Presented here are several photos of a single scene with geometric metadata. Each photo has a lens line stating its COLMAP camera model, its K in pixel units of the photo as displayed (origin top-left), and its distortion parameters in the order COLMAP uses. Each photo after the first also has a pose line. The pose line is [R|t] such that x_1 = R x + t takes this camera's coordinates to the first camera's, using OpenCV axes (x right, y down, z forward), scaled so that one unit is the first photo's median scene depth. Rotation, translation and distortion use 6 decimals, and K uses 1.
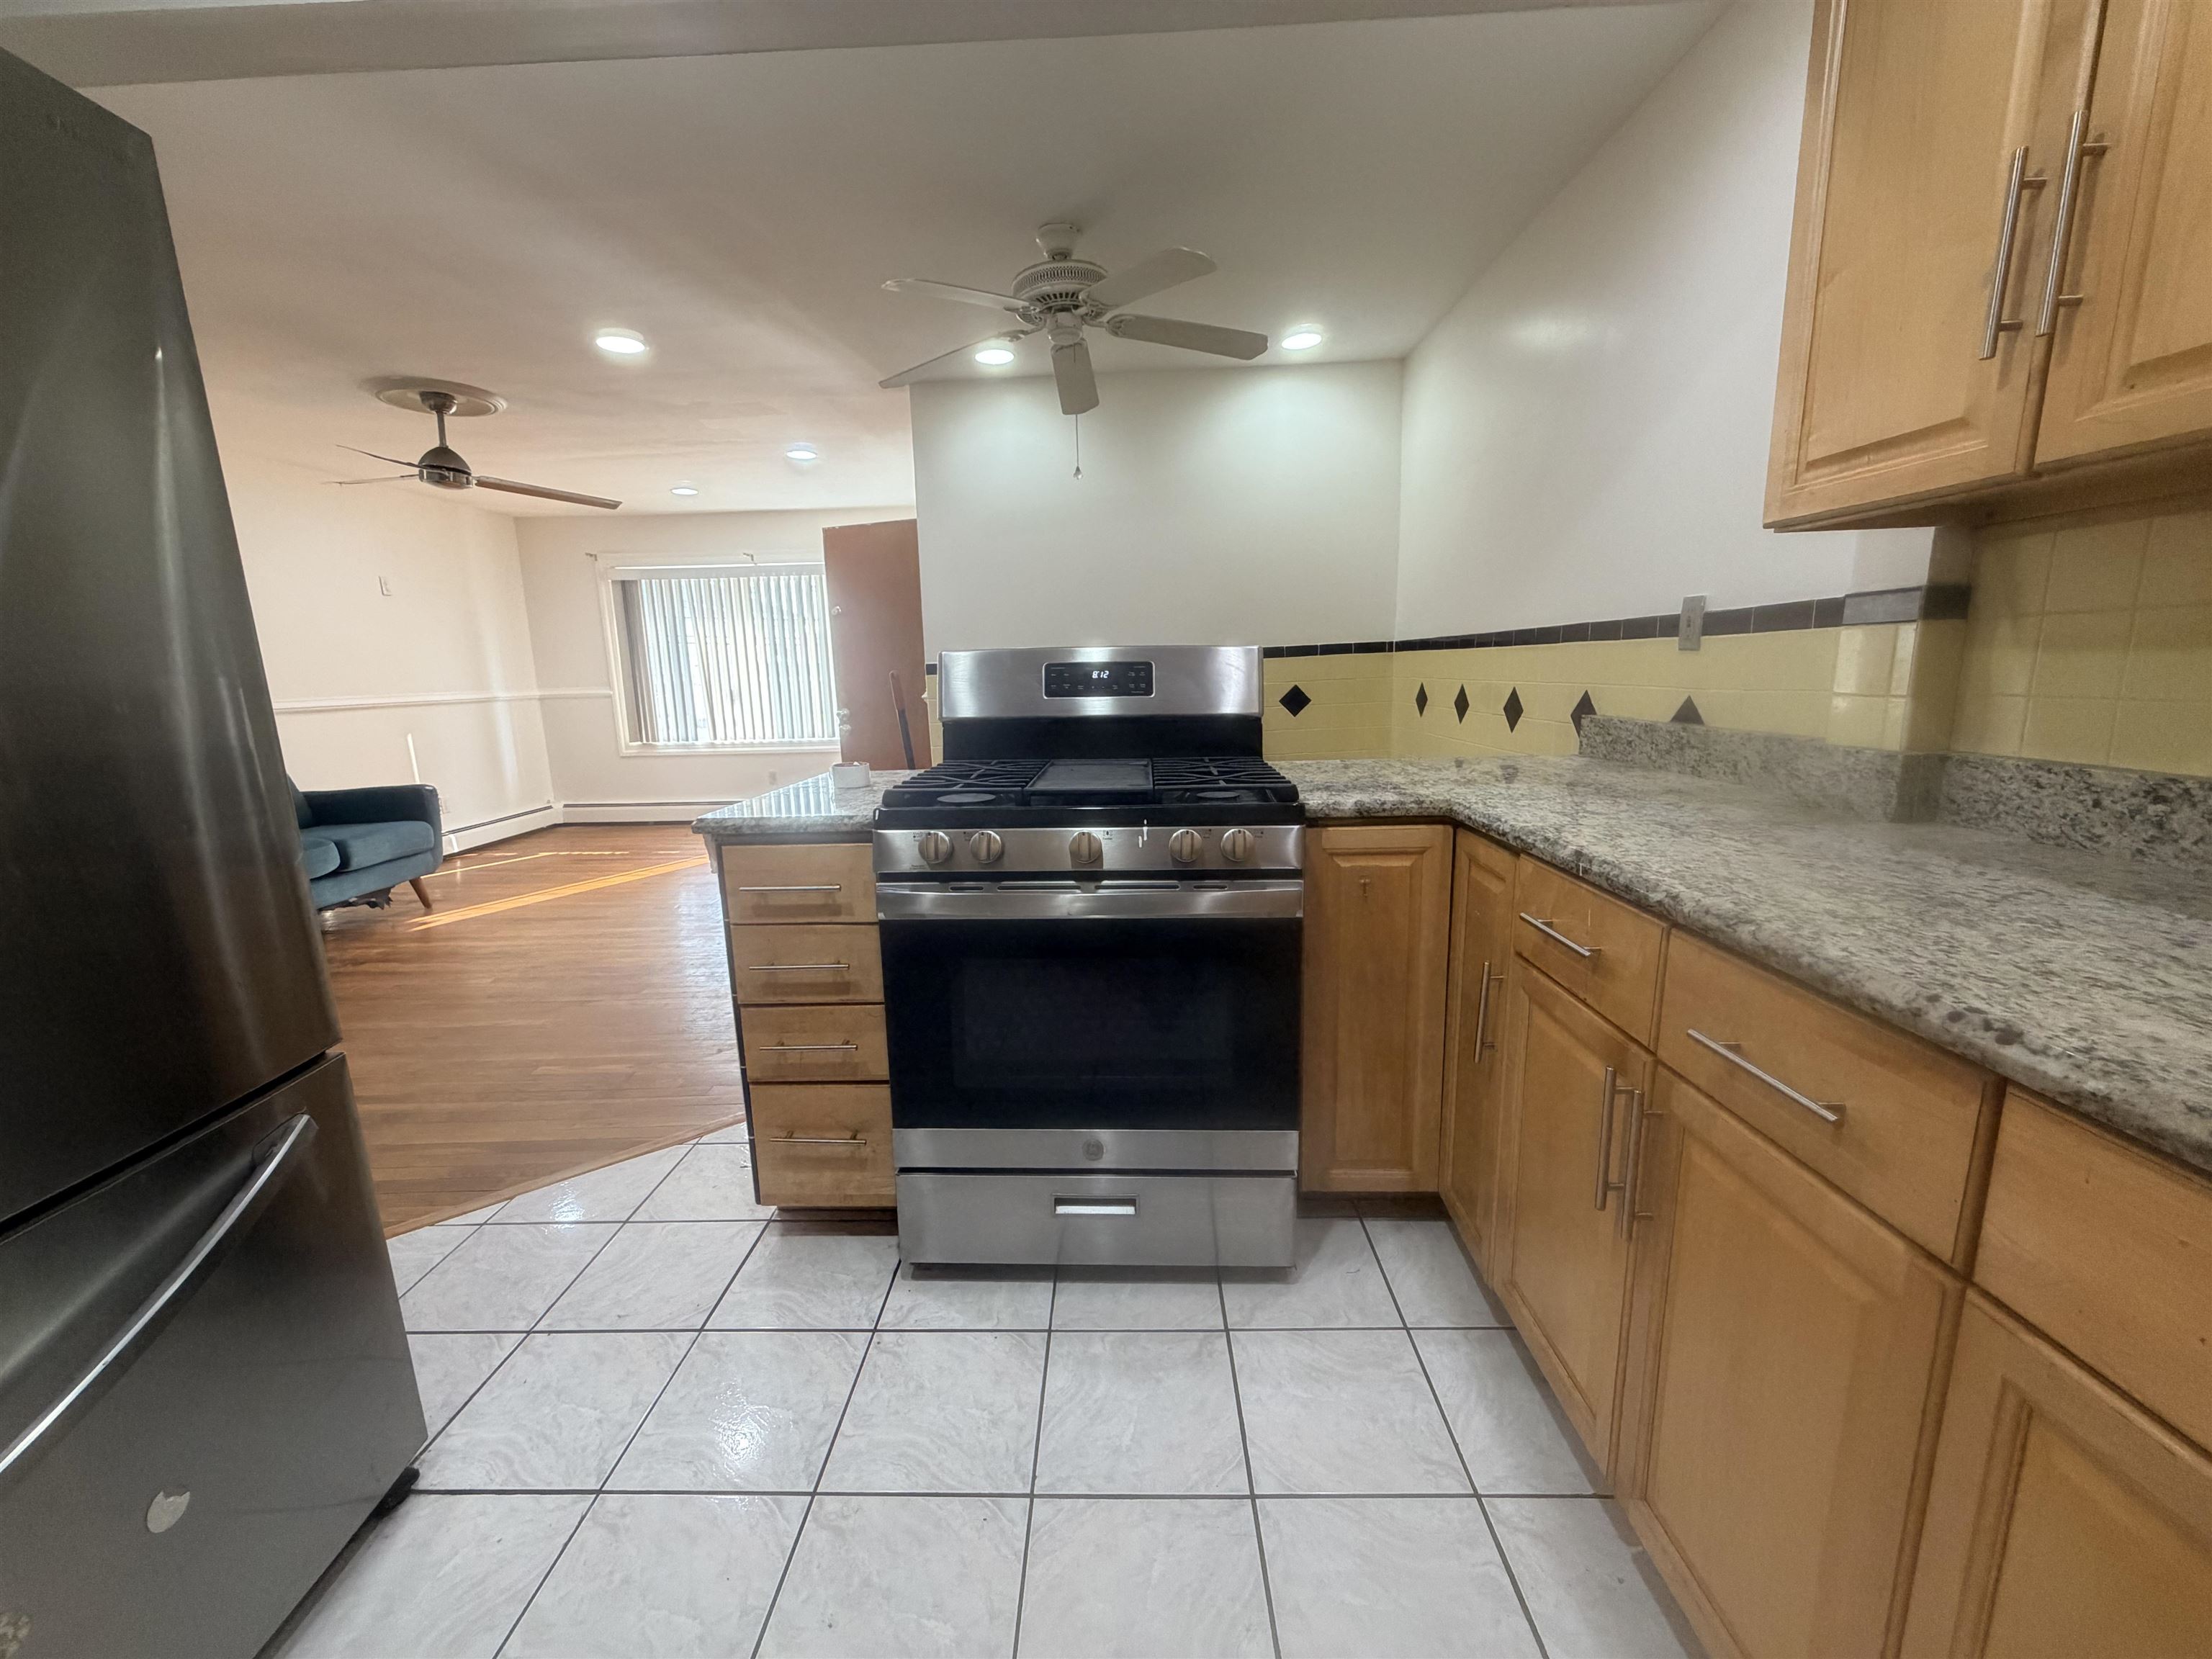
lens RADIAL K [[879.6, 0, 1104.0], [0, 879.6, 834.9], [0, 0, 1]] dist [-0.007316, 0.001237]
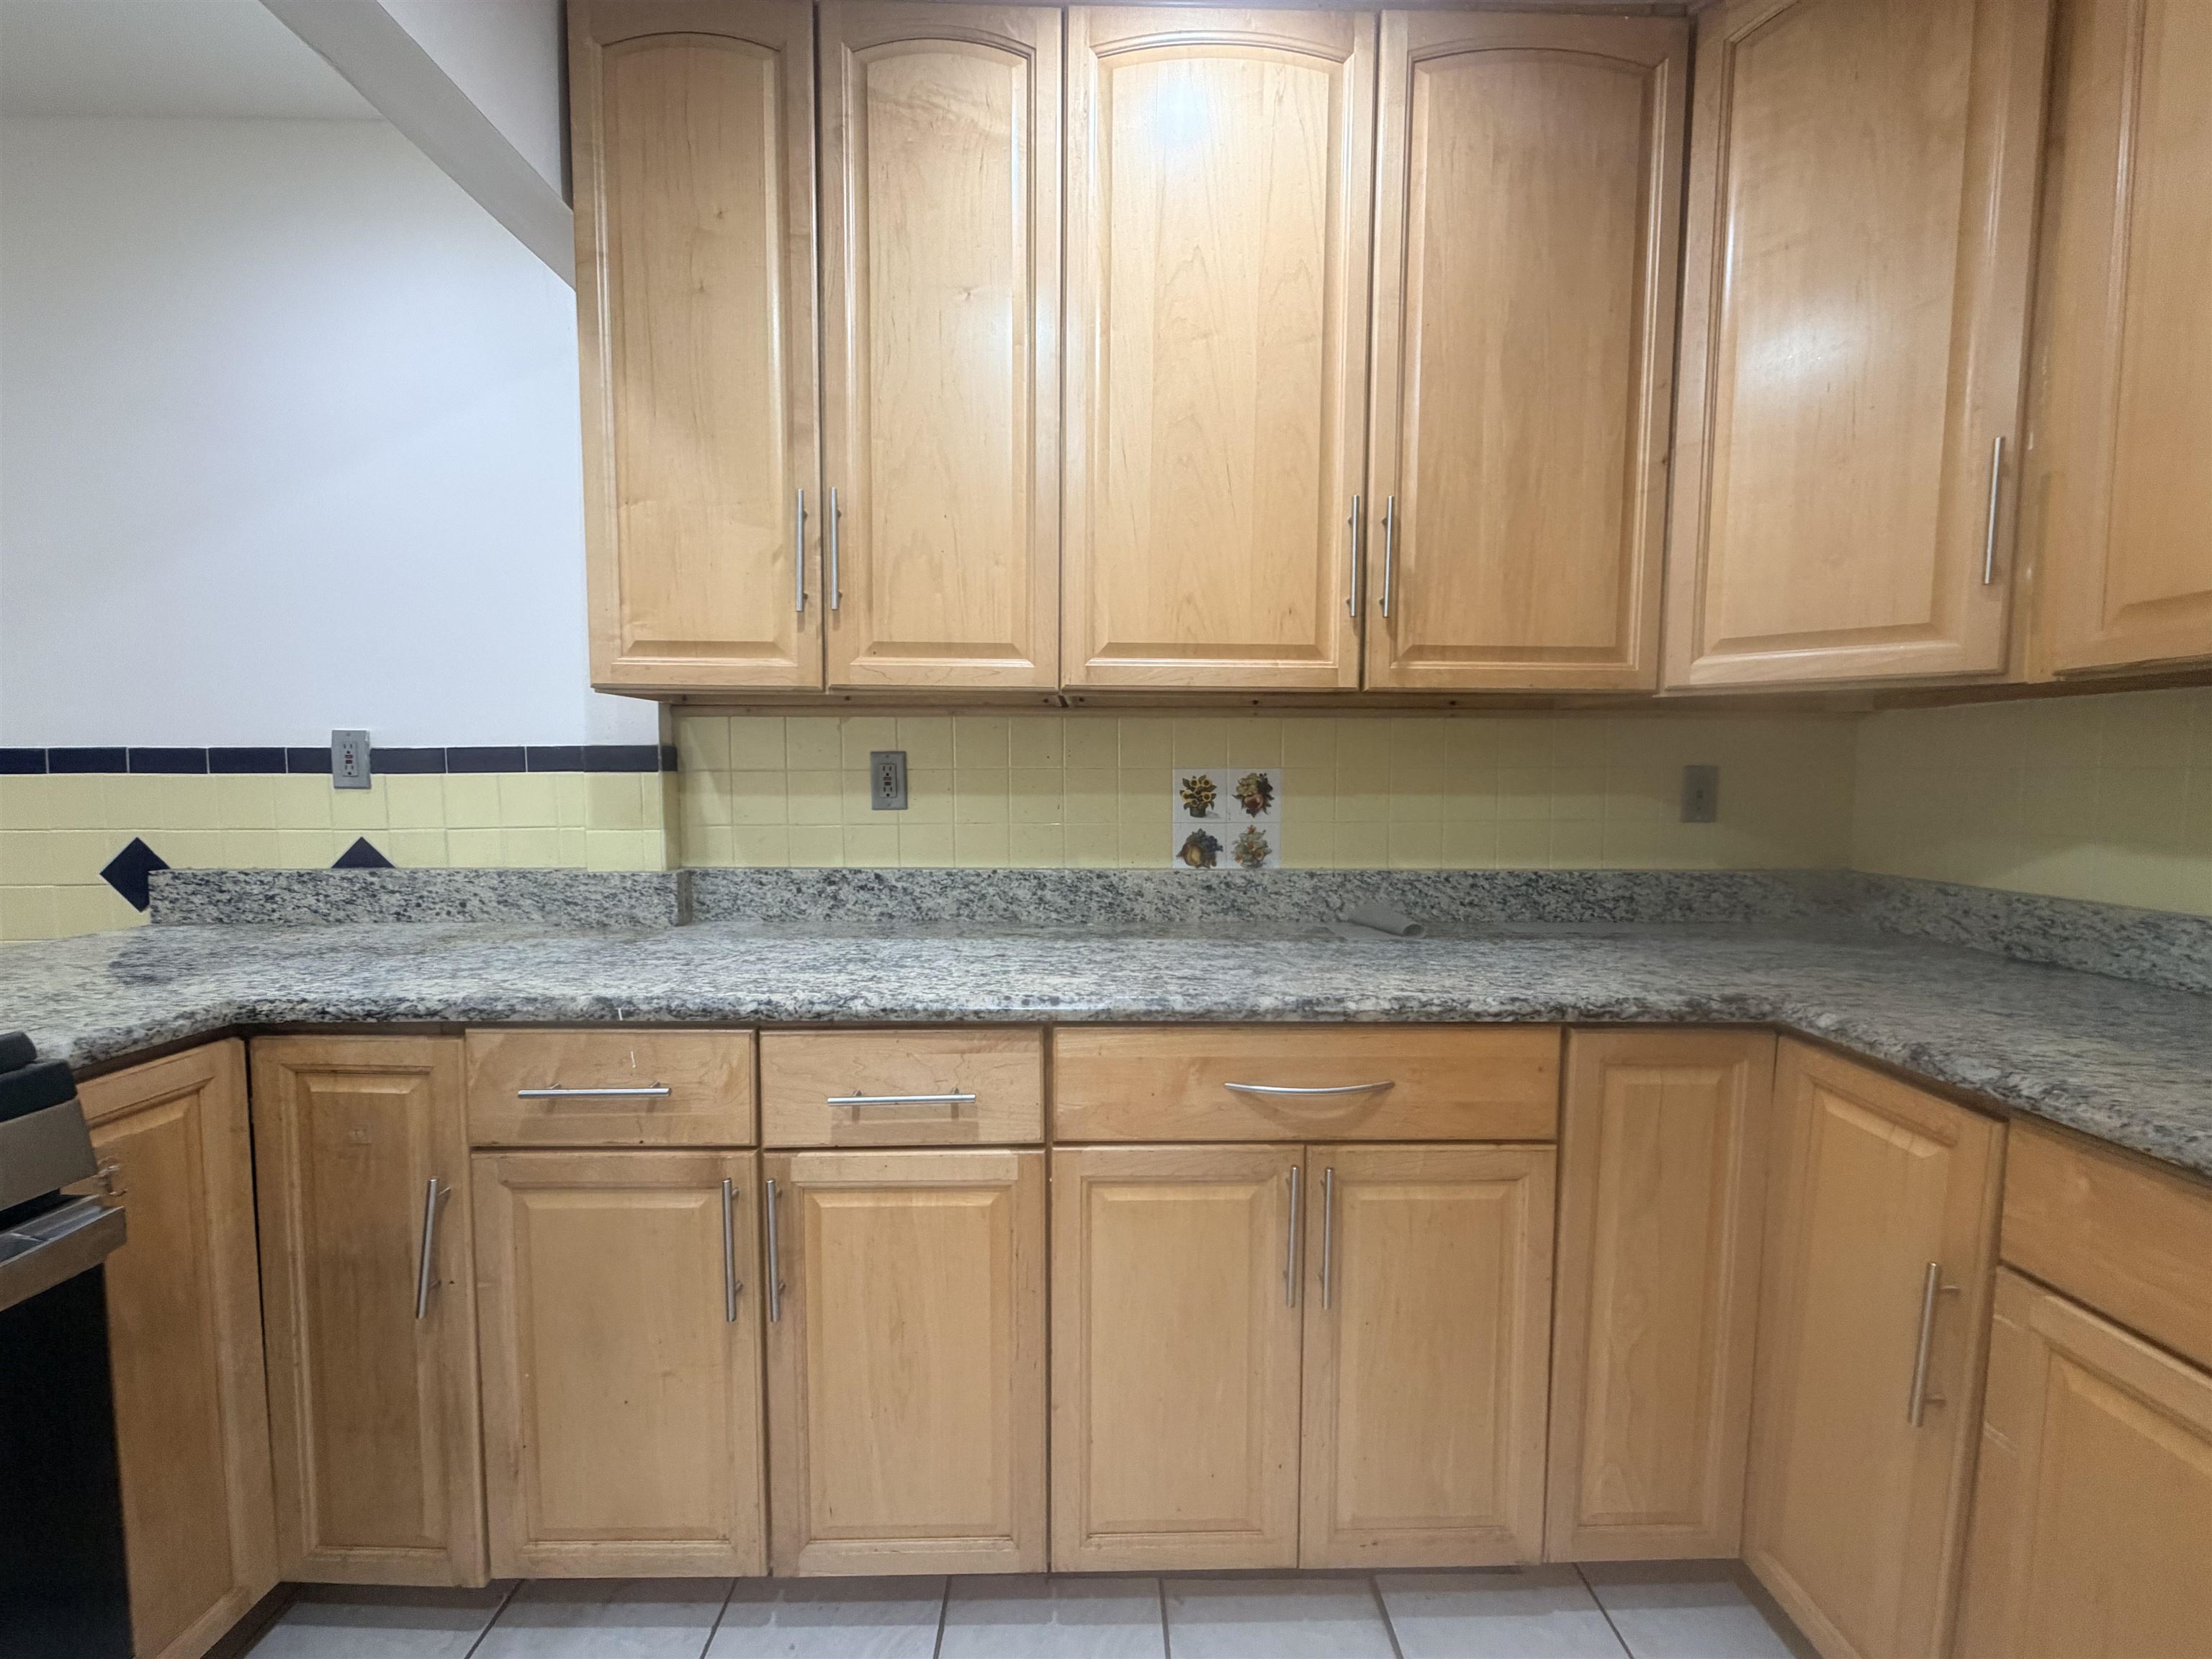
lens RADIAL K [[879.6, 0, 1108.9], [0, 879.6, 830.3], [0, 0, 1]] dist [-0.007316, 0.001237]
pose [[-0.047025, -0.037411, 0.998193, -0.459804], [0.188204, 0.981069, 0.045636, -0.105599], [-0.981004, 0.190009, -0.039094, 0.470129]]
